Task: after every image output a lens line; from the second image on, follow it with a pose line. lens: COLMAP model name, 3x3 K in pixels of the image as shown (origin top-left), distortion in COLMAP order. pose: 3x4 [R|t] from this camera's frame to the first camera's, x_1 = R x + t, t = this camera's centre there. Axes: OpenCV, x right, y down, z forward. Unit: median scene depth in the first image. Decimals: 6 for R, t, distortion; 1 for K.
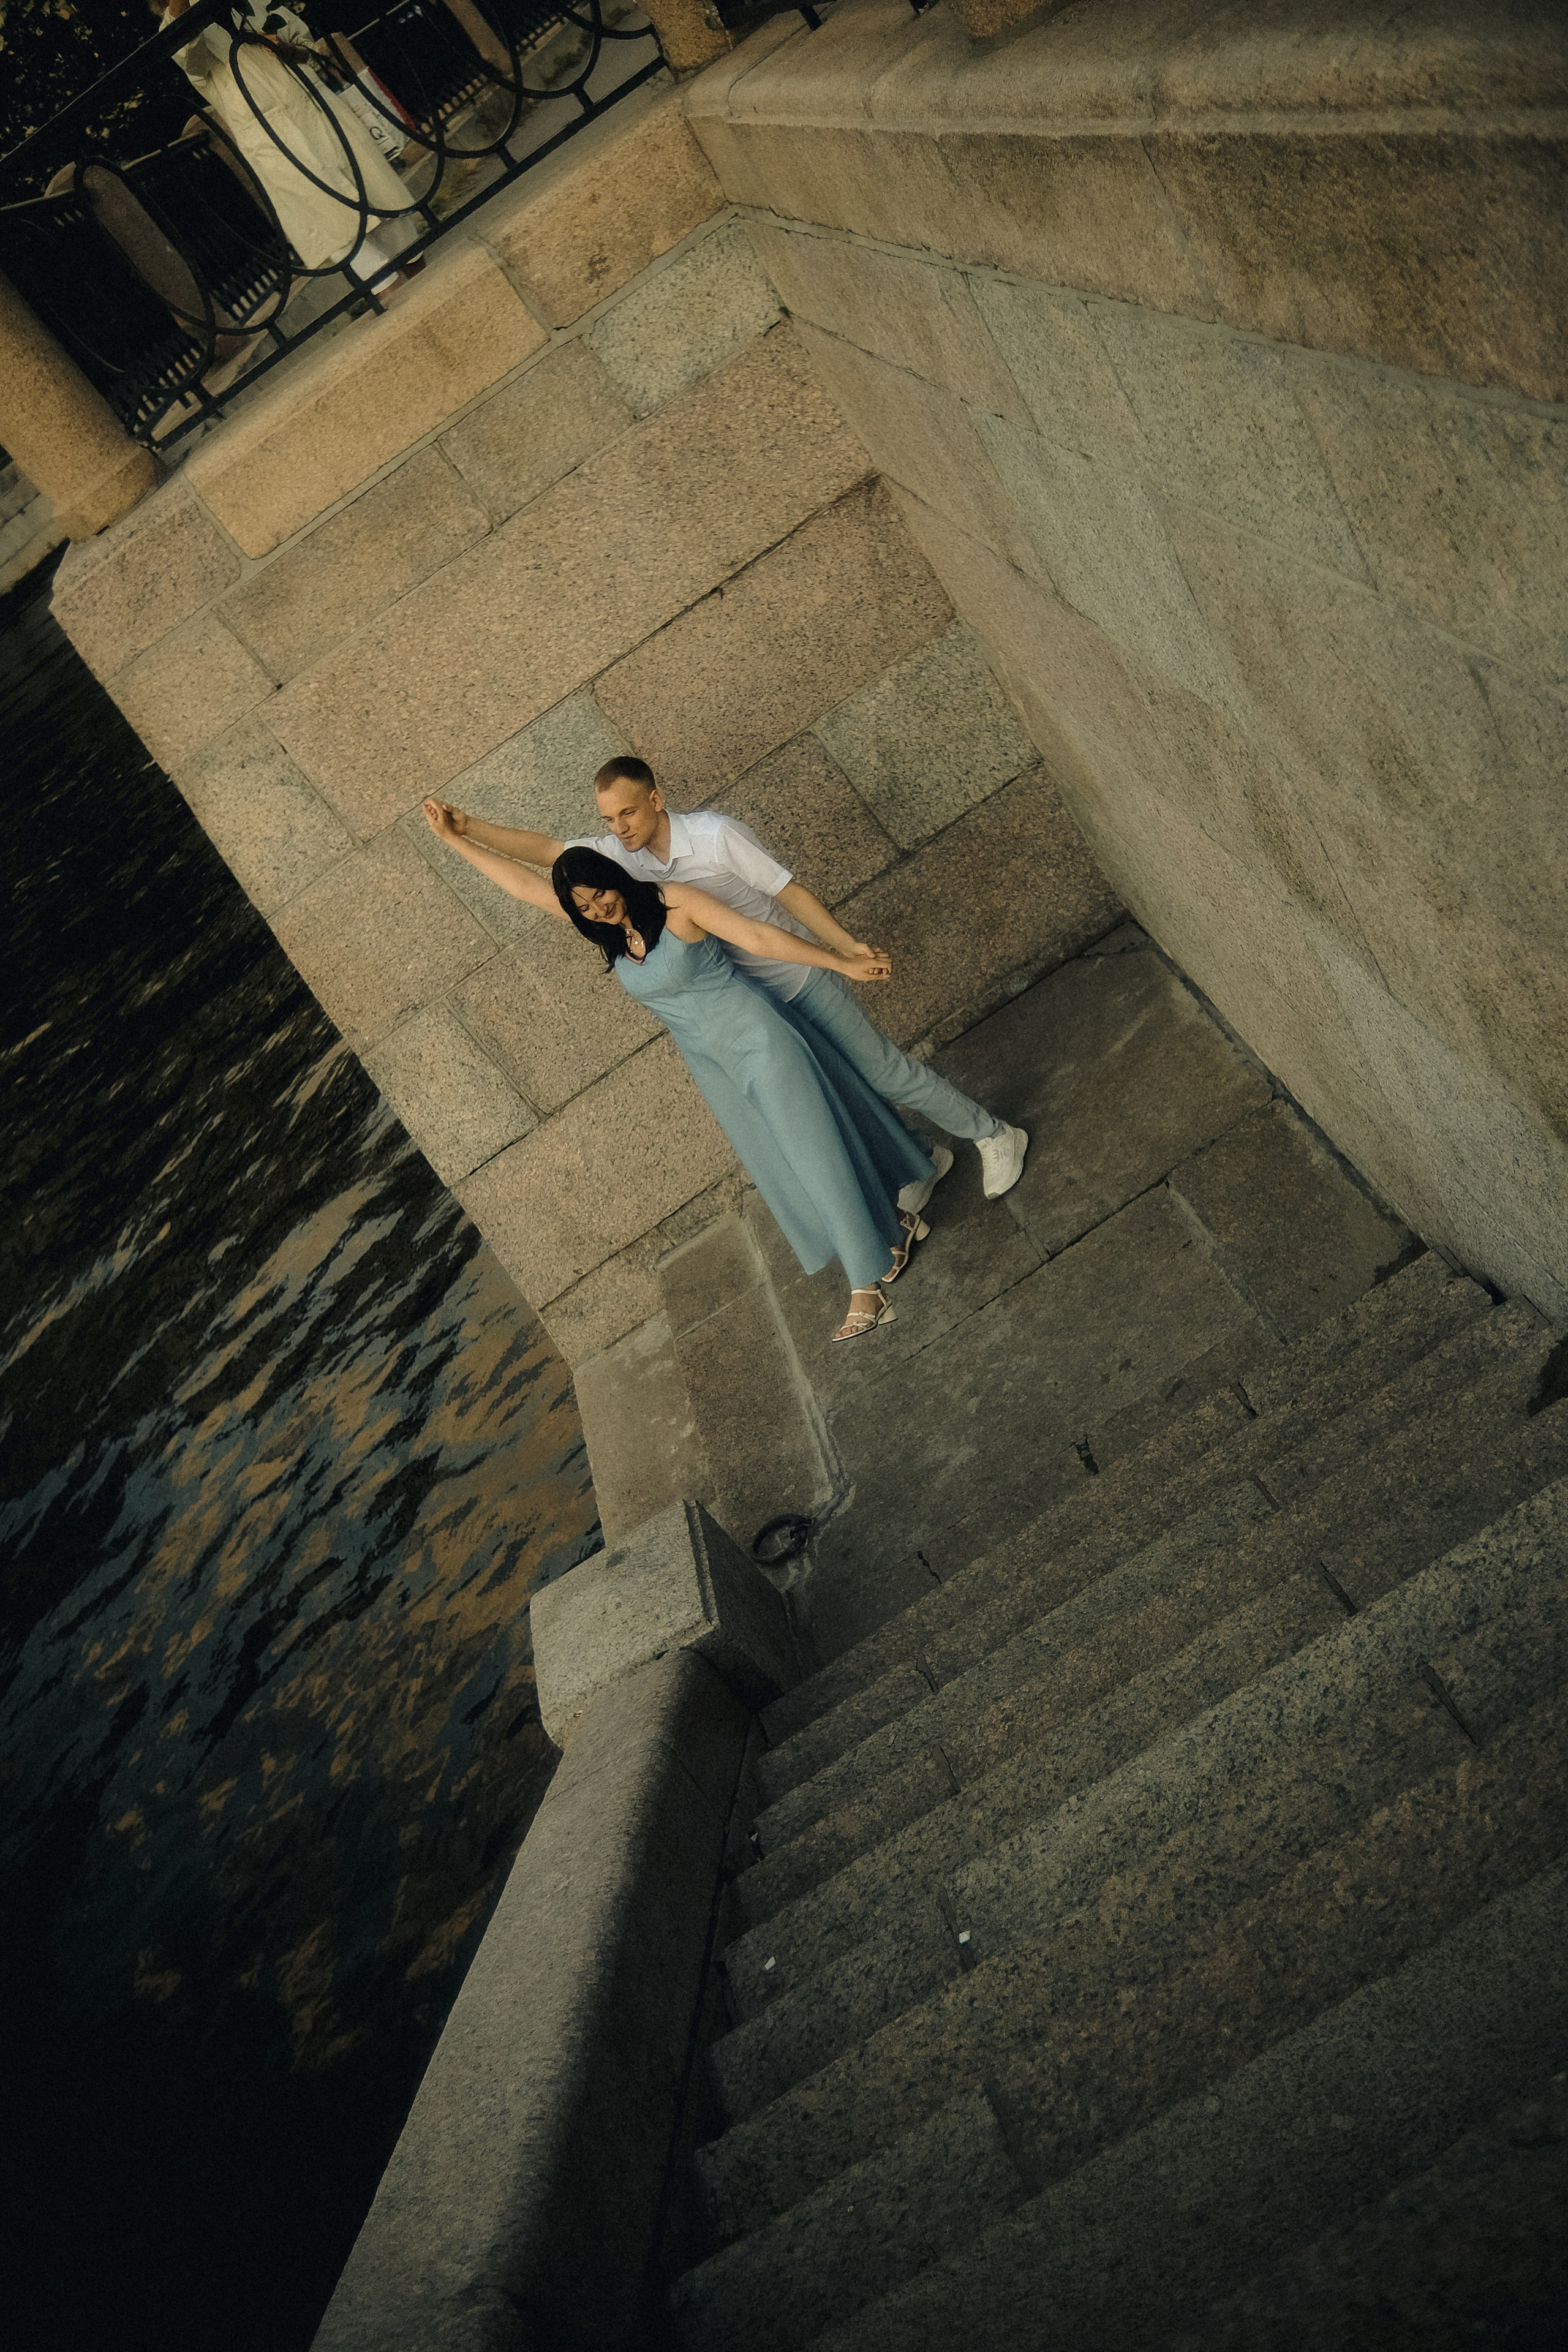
lens RADIAL K [[2376.6, 0, 887.0], [0, 2376.6, 1169.8], [0, 0, 1]] dist [-0.132300, 0.175786]
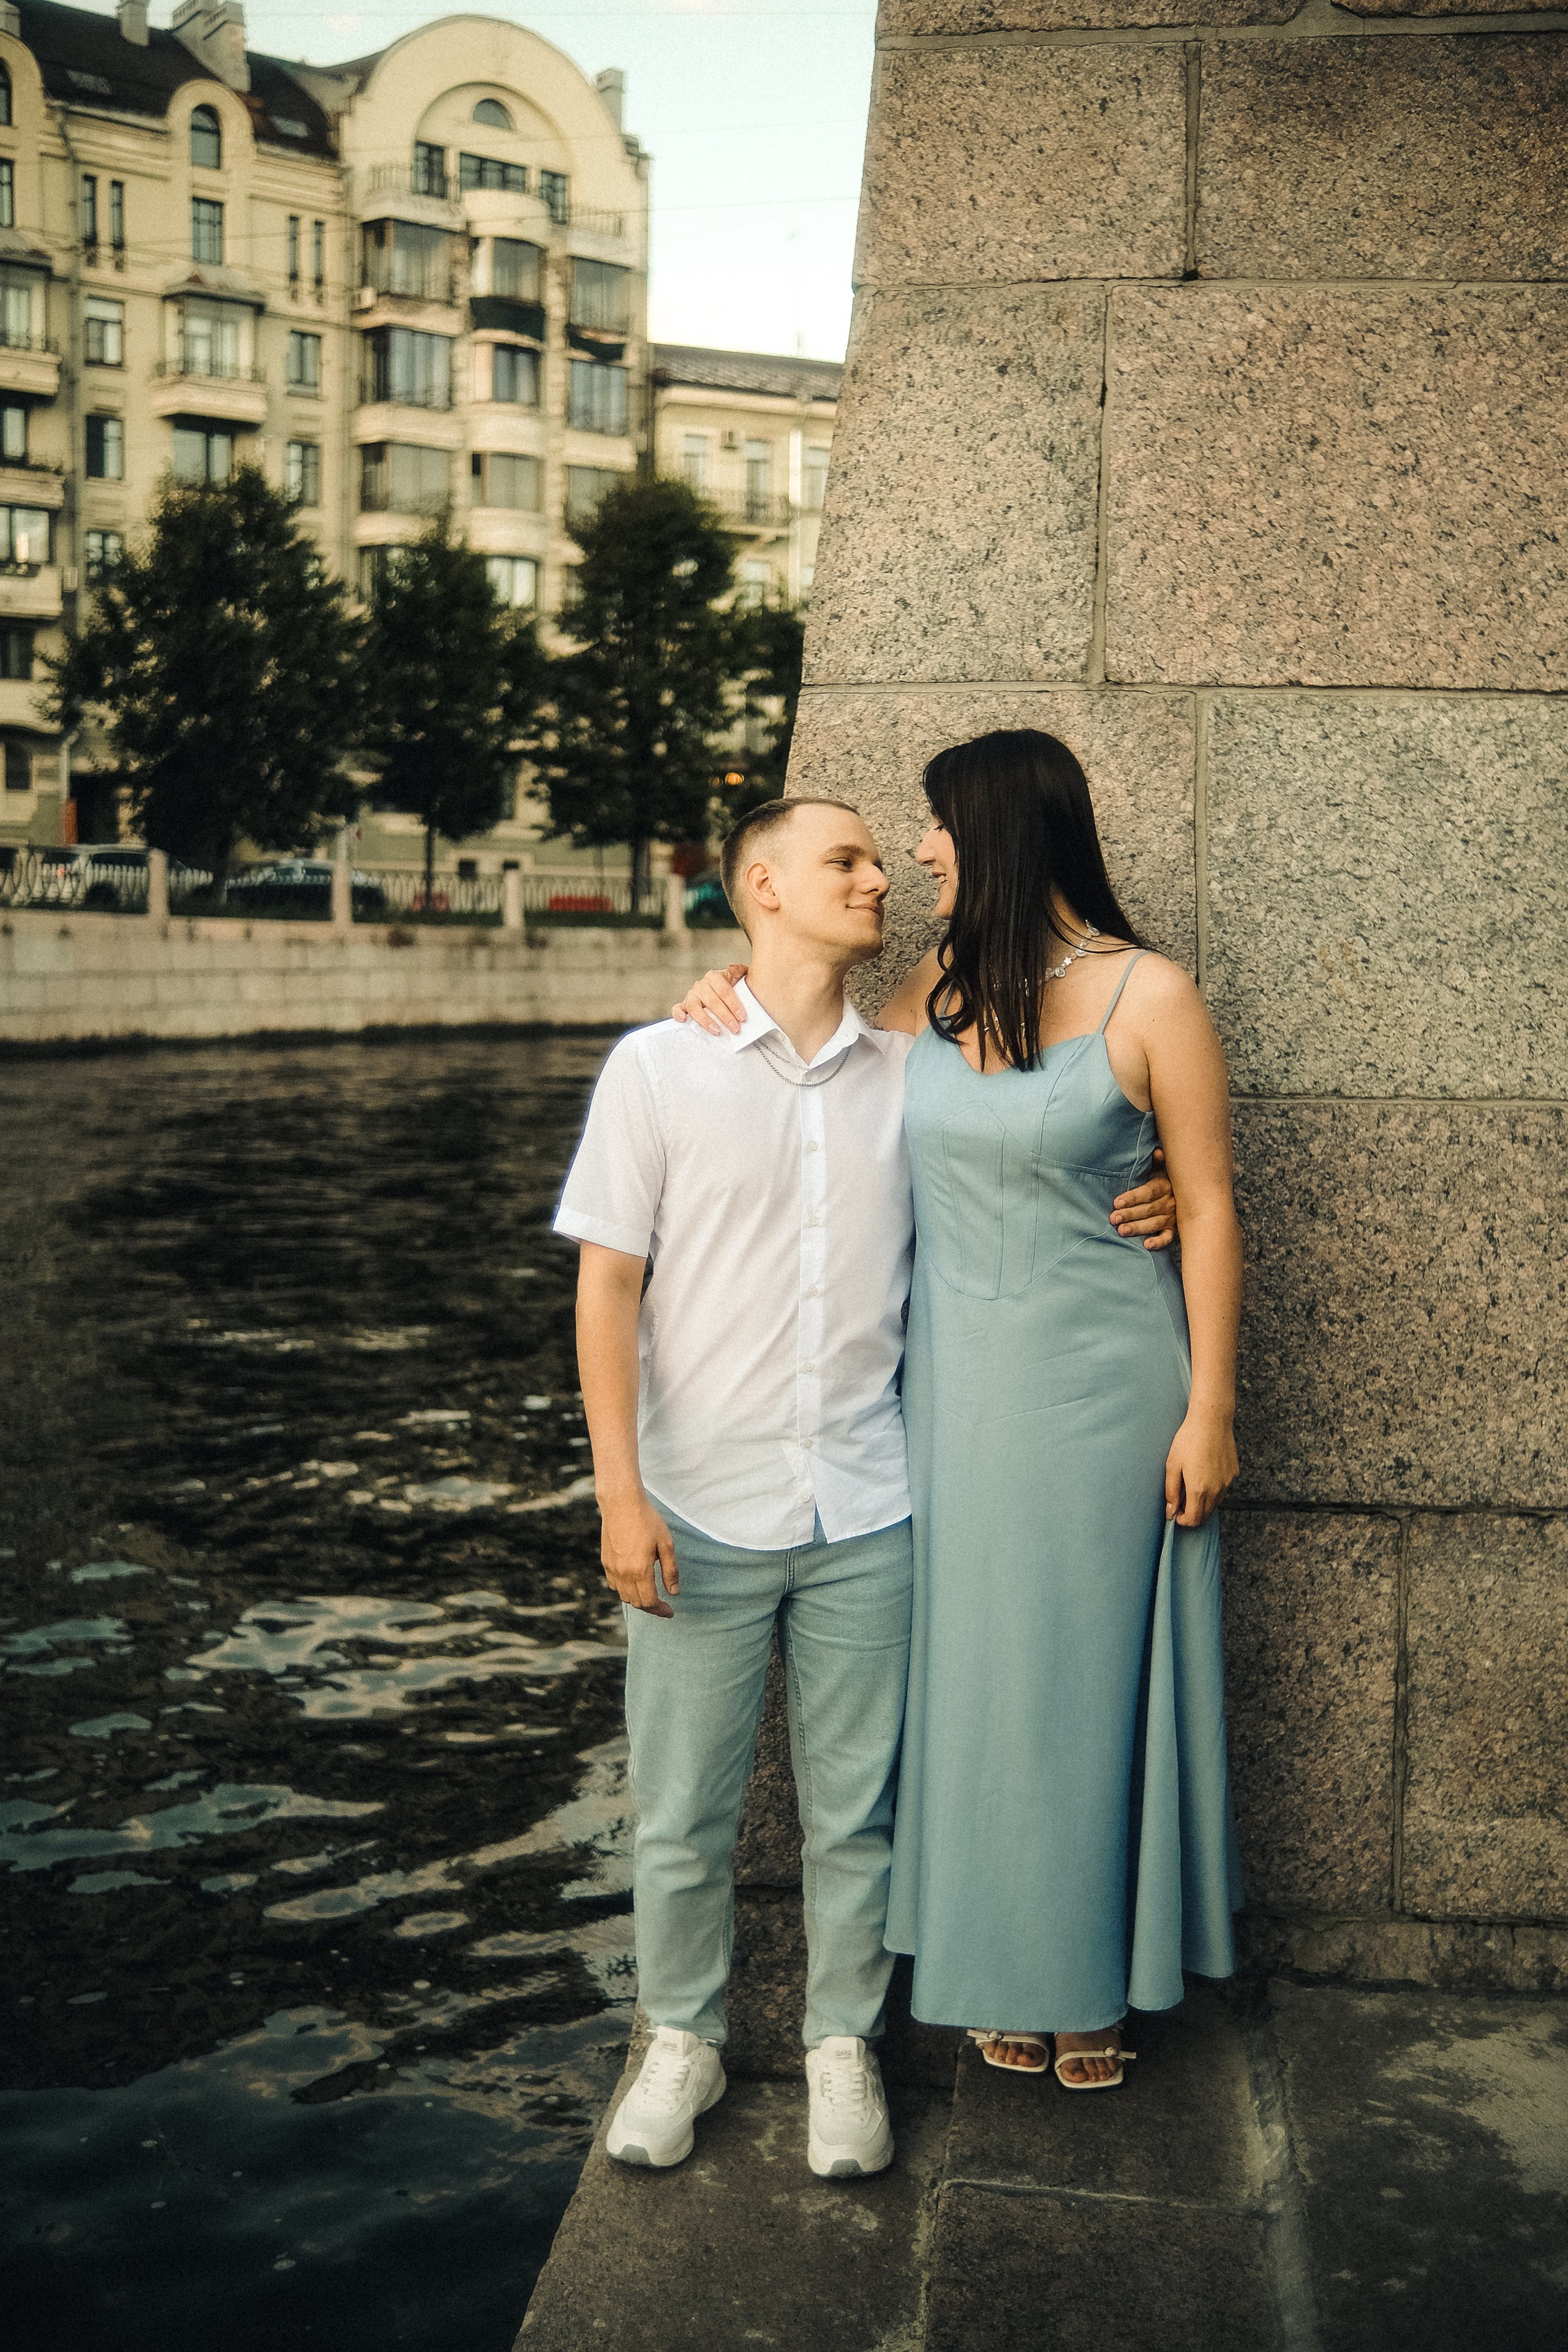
lens RADIAL K [[2158.4, 0, 753.8], [0, 2158.4, 1329.4], [0, 0, 1]] dist [-0.118554, 0.095796]
pose [[0.779616, 0.584427, -0.225041, -0.120373], [-0.626241, 0.730140, -0.273346, 0.088059], [0.004560, 0.354035, 0.935221, 0.698056]]
